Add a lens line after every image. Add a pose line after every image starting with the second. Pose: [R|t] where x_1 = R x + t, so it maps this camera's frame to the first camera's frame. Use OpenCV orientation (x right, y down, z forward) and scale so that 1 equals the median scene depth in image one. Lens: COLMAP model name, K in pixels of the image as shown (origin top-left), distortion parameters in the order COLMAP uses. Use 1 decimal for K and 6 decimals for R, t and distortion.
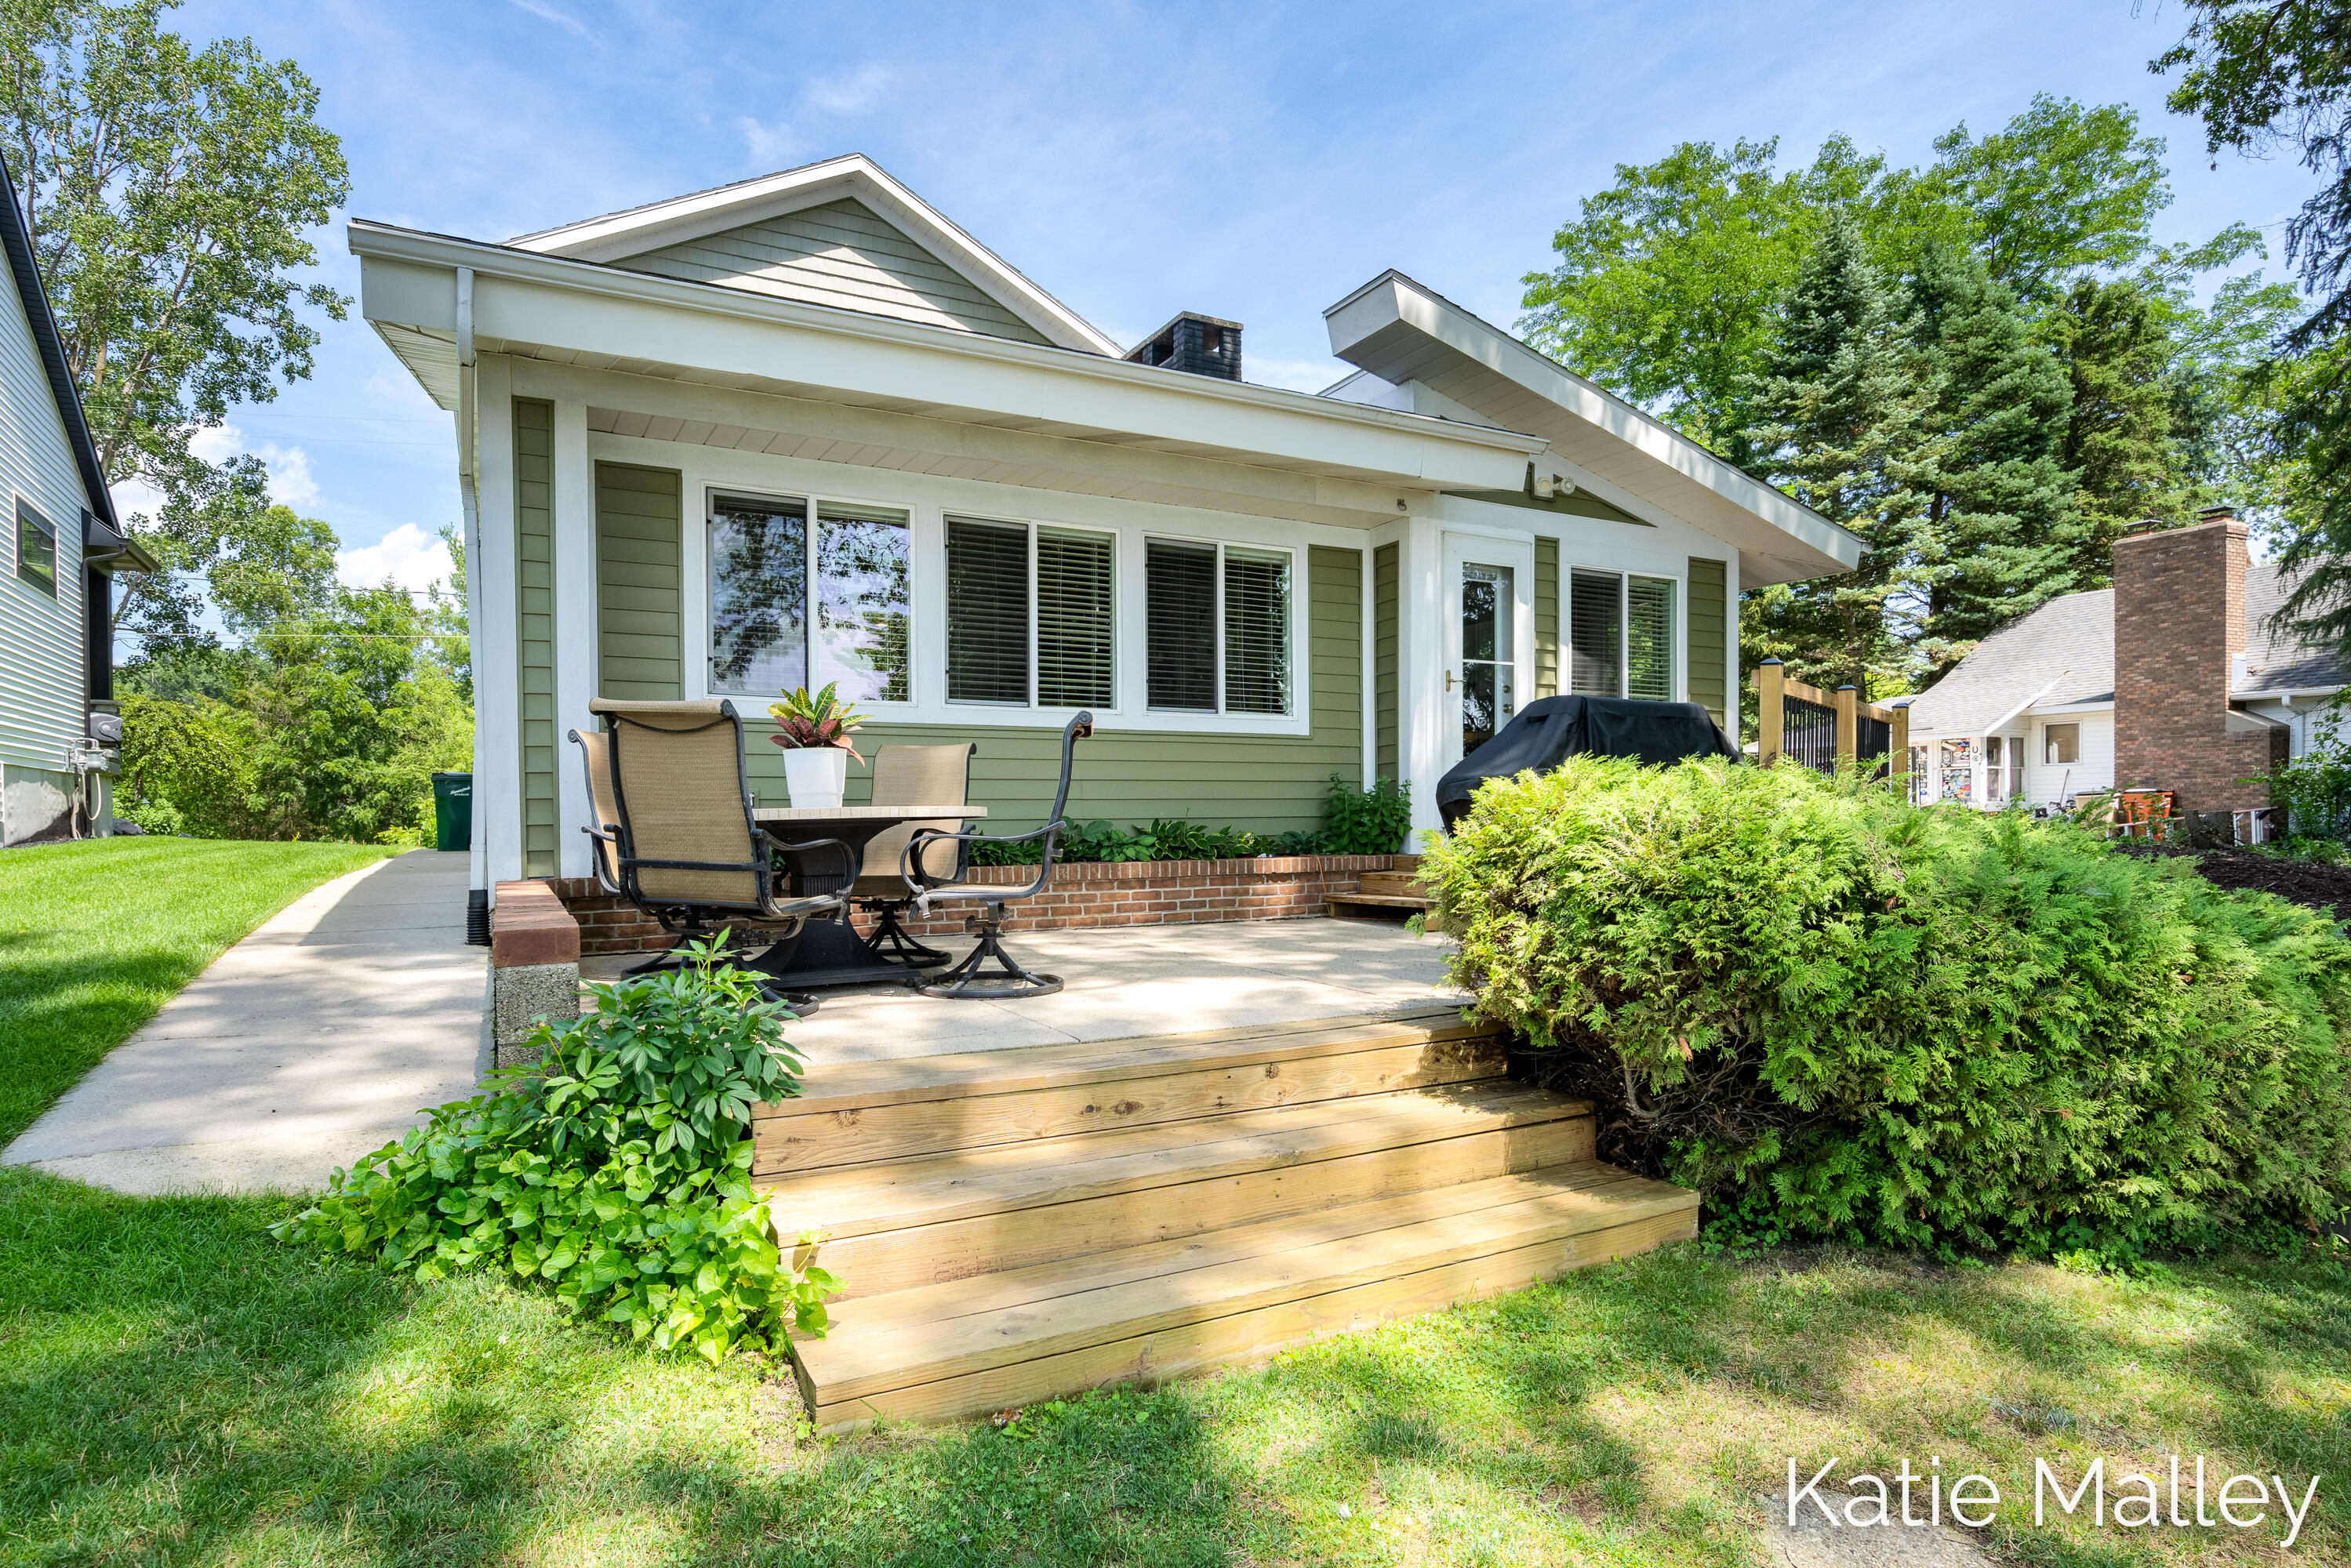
lens RADIAL K [[1239.1, 0, 1172.7], [0, 1239.1, 834.5], [0, 0, 1]] dist [-0.000016, 0.001027]
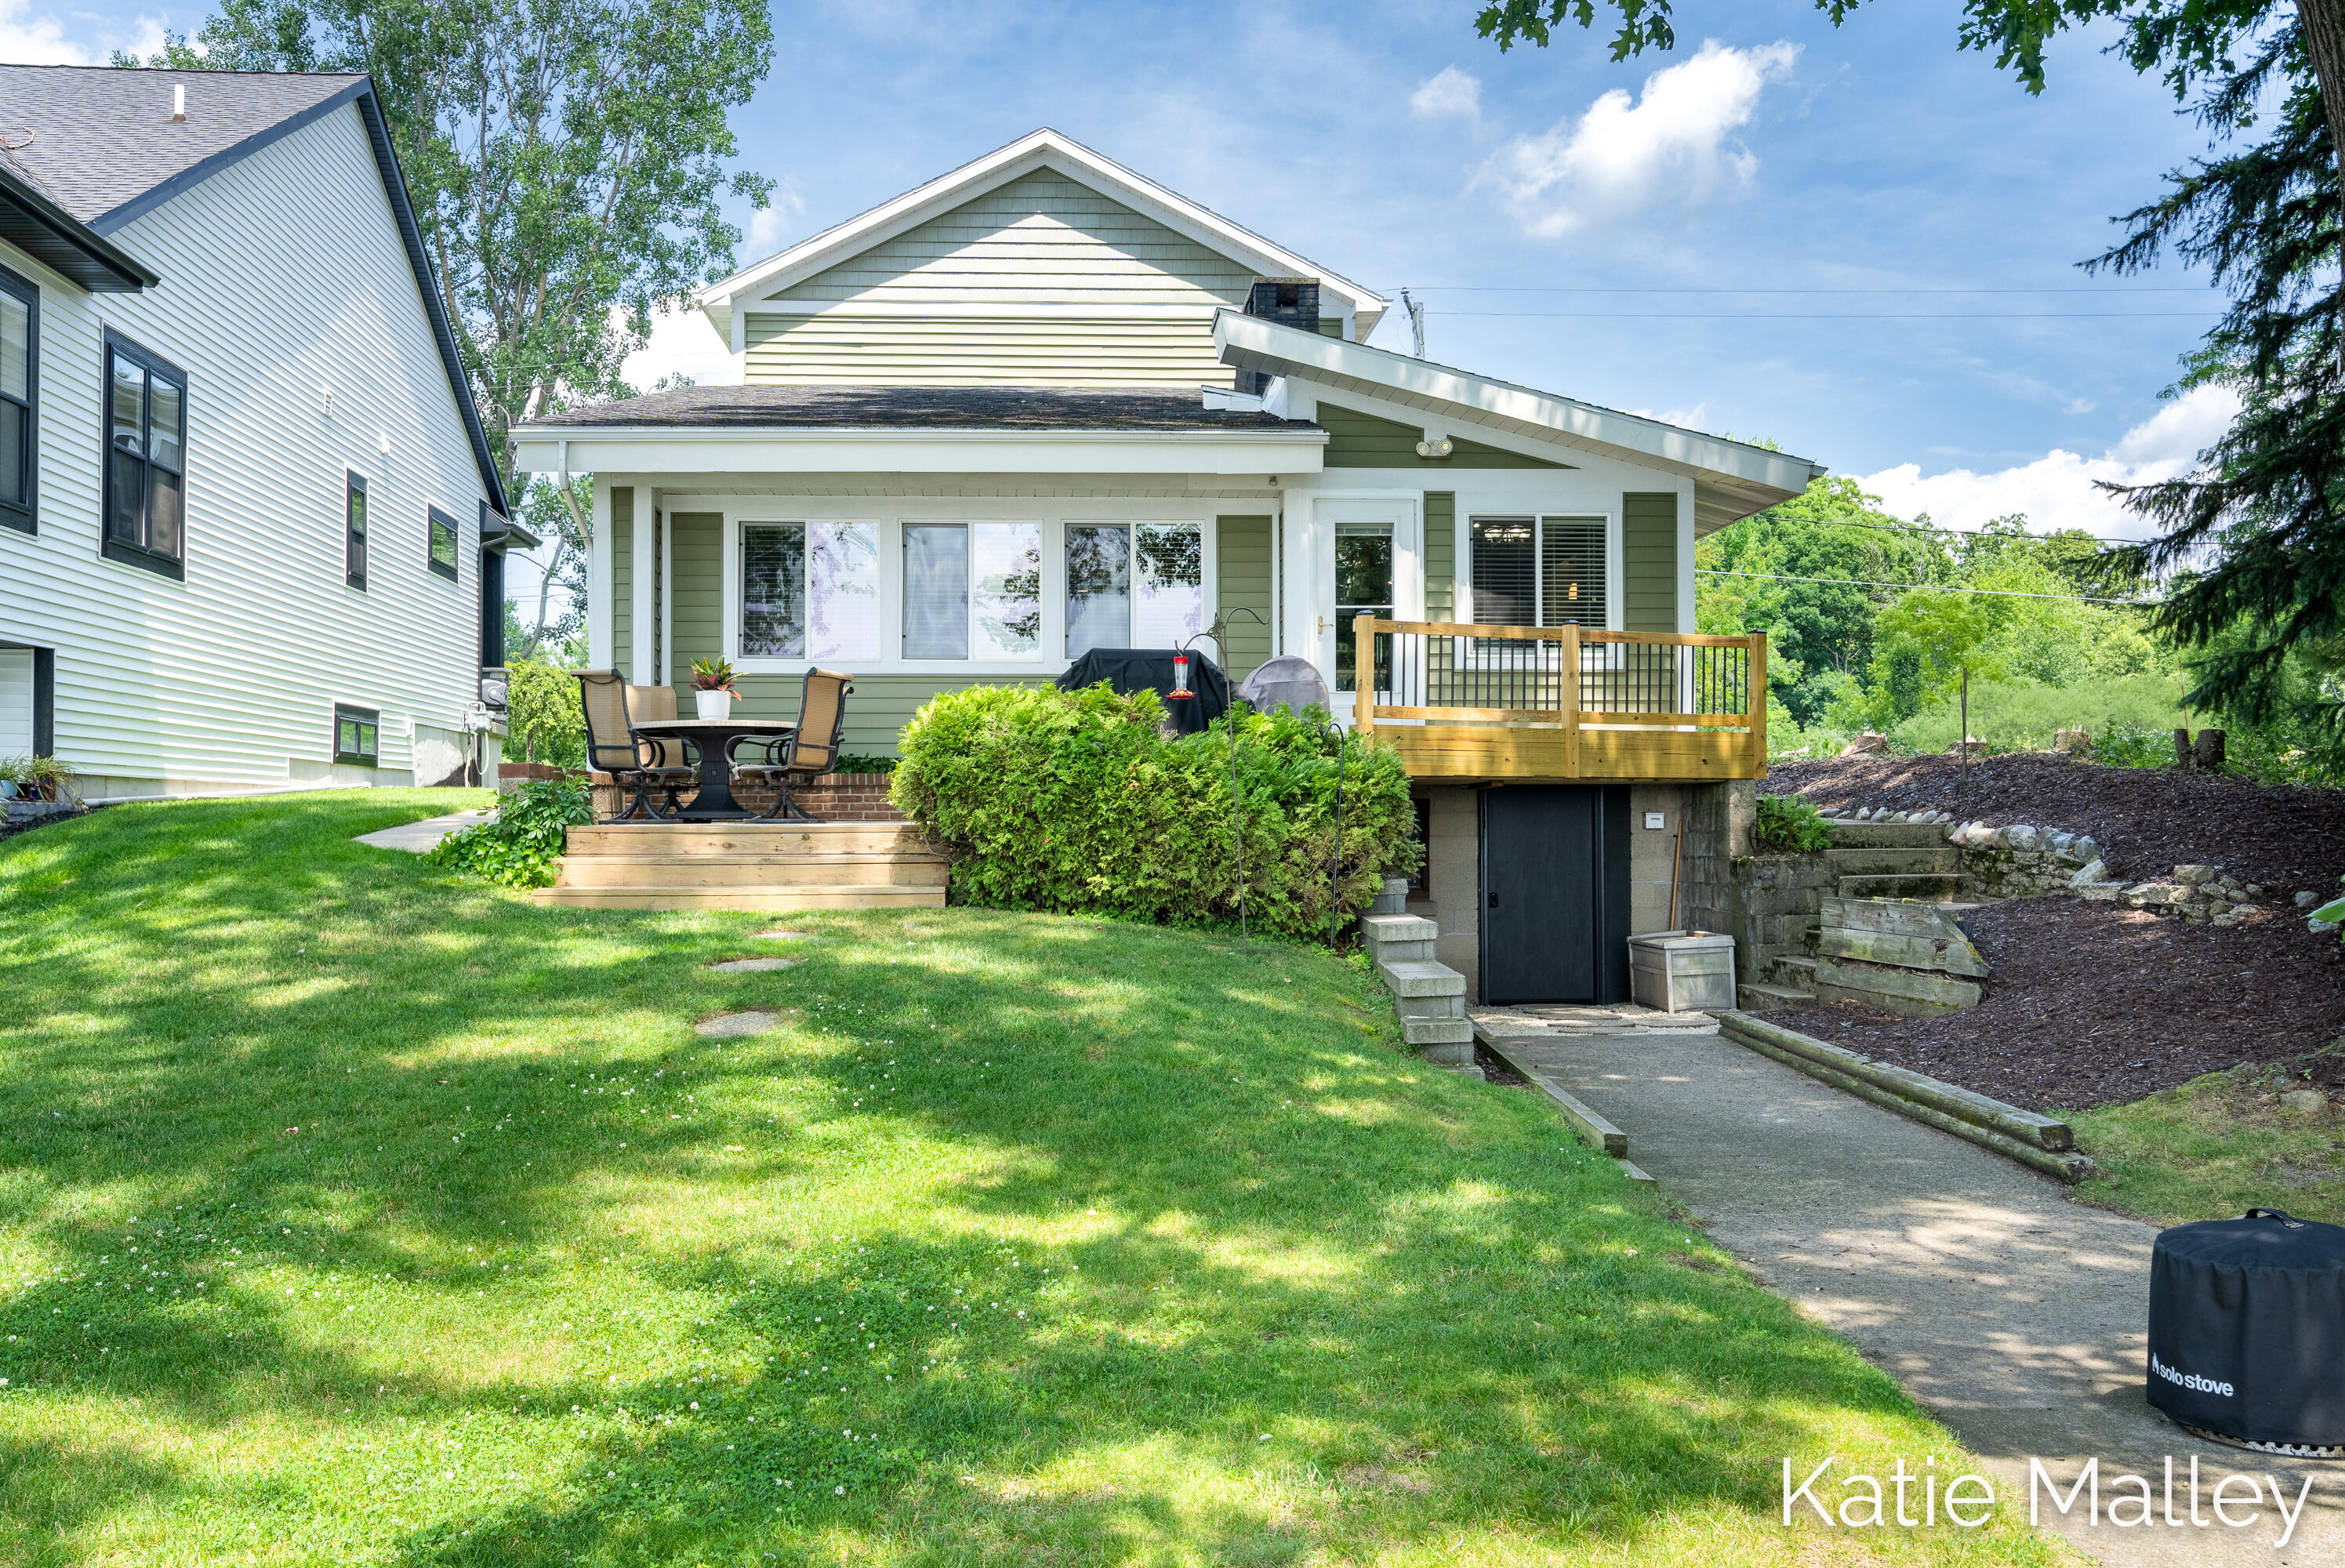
lens RADIAL K [[2067.9, 0, 1160.2], [0, 2067.9, 788.0], [0, 0, 1]] dist [0.008310, -0.000894]
pose [[0.906308, -0.002219, -0.422612, 0.538916], [-0.009927, 0.999599, -0.026537, 0.049508], [0.422501, 0.028246, 0.905922, -0.494564]]
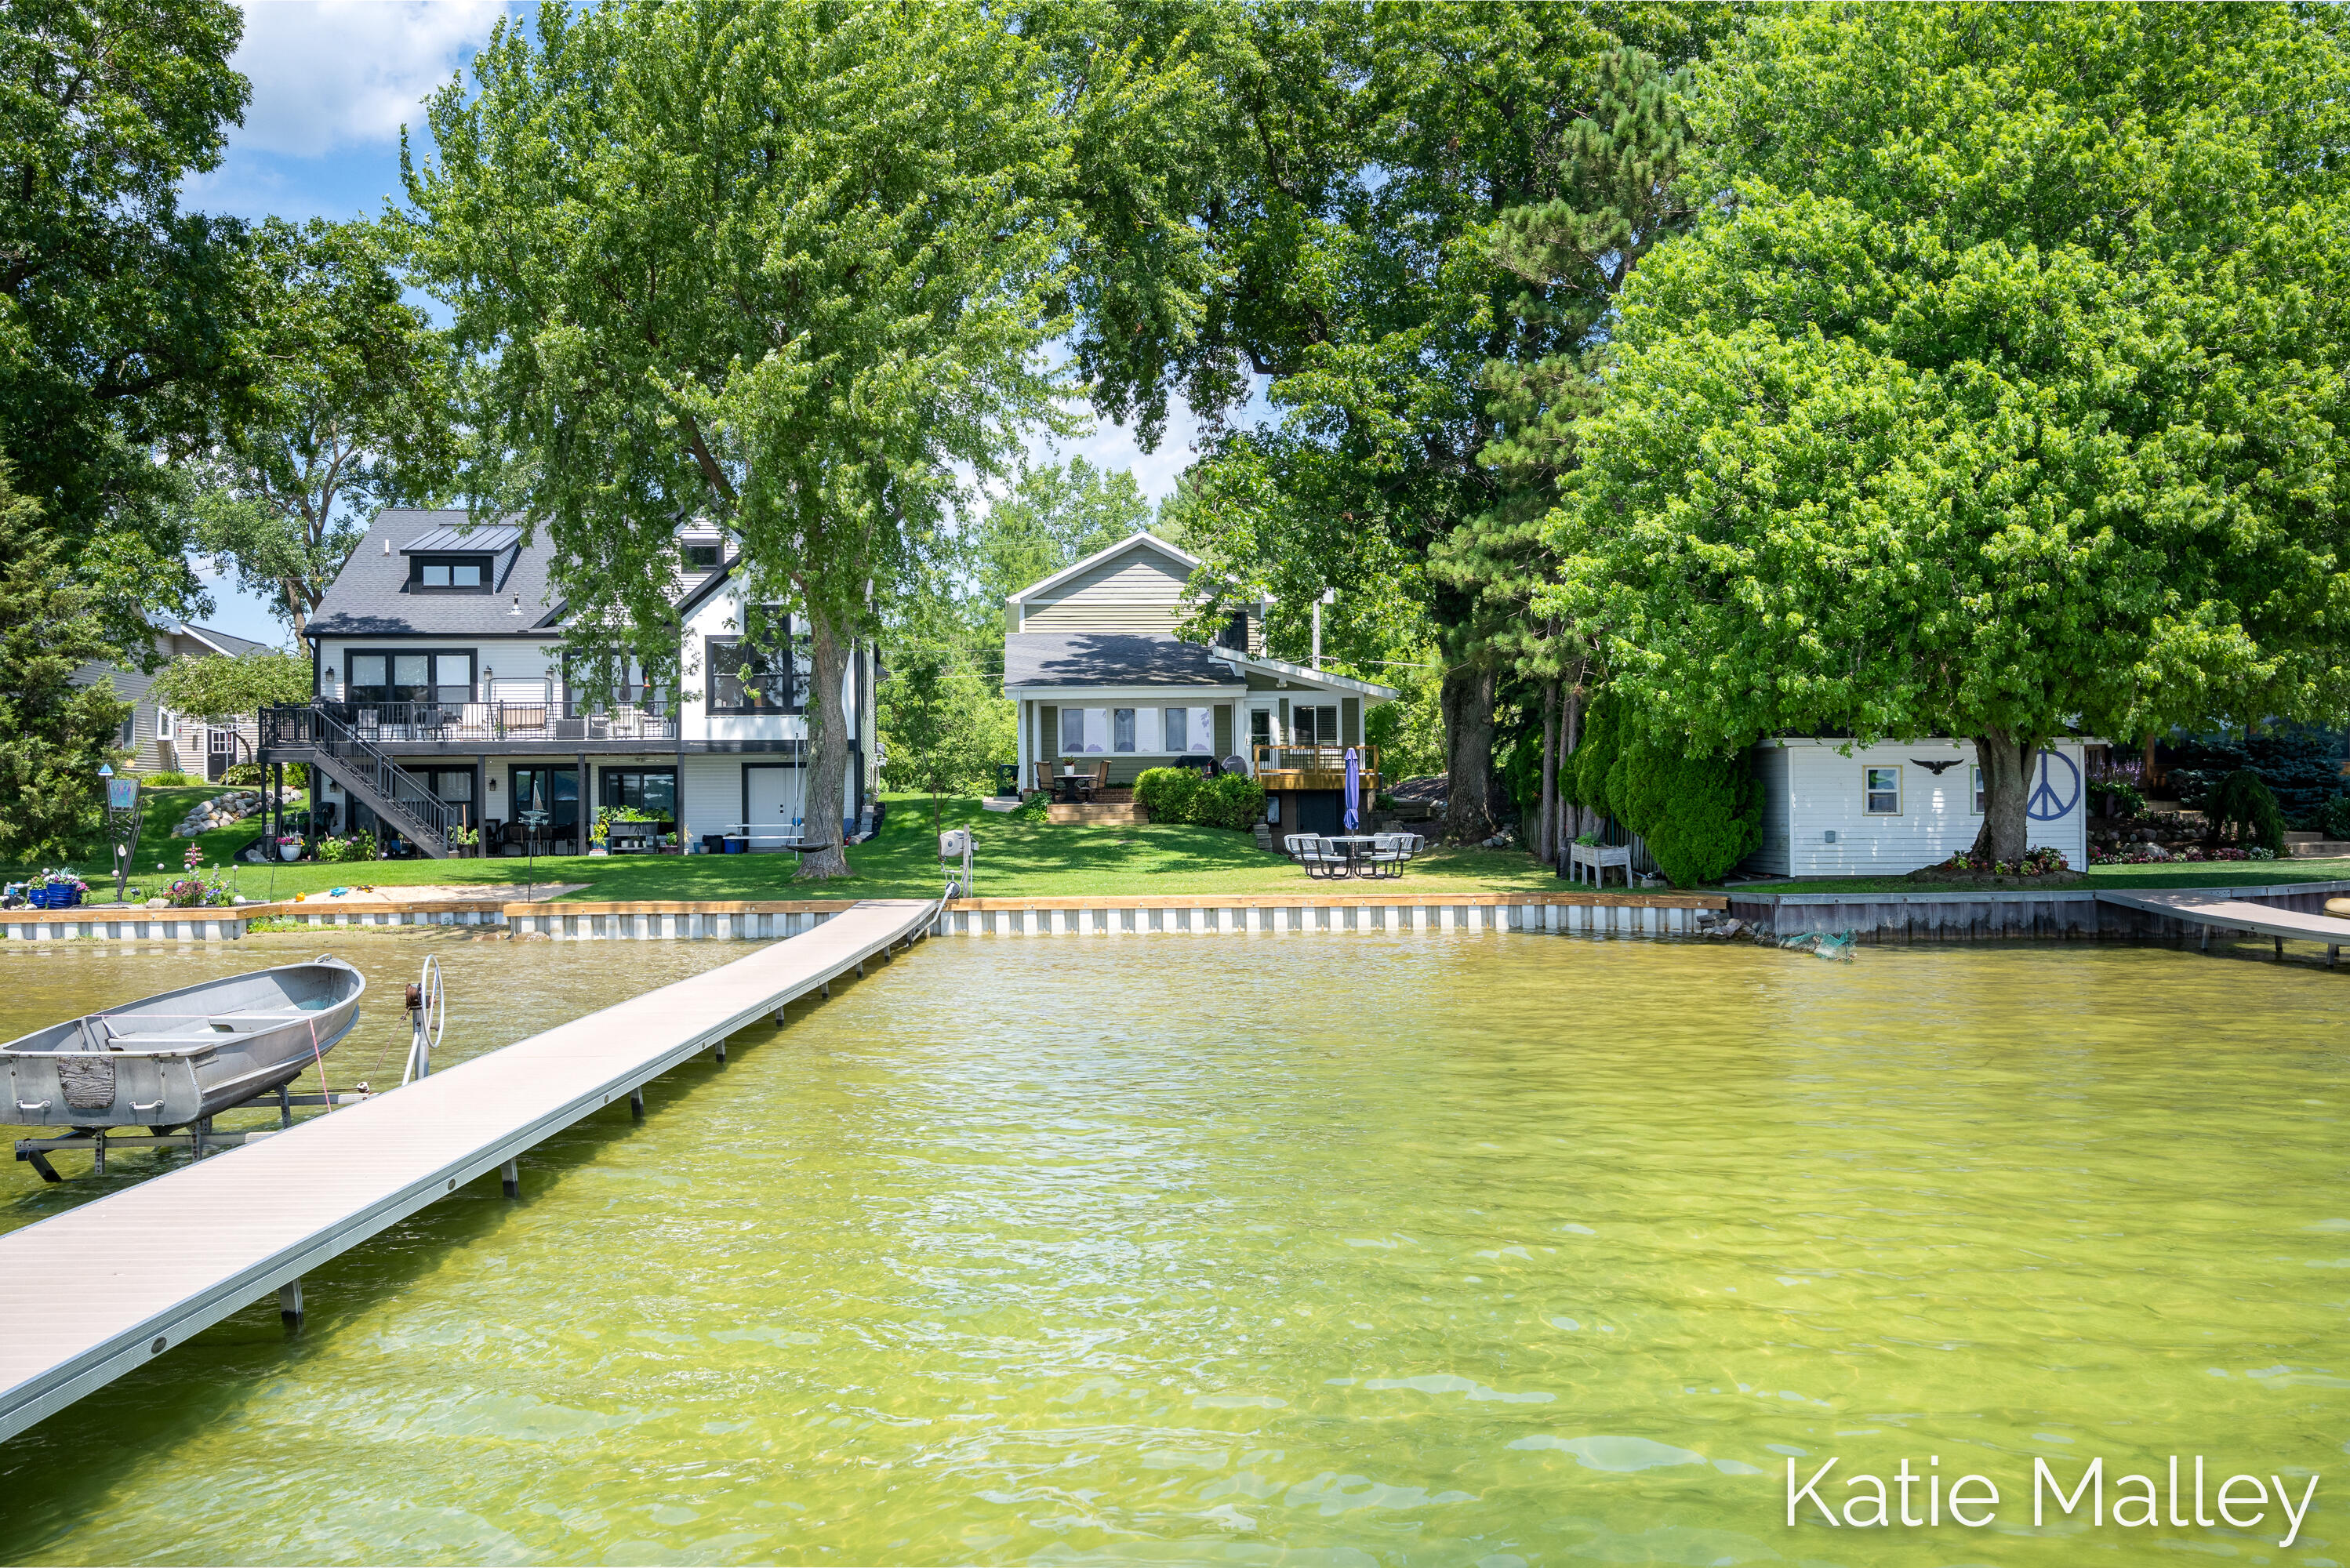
lens RADIAL K [[1862.9, 0, 1175.0], [0, 1862.9, 784.0], [0, 0, 1]] dist [0.001827, 0.000847]
pose [[0.924104, -0.010968, -0.381985, 1.284059], [-0.000192, 0.999575, -0.029167, 0.100651], [0.382142, 0.027027, 0.923708, -2.533656]]
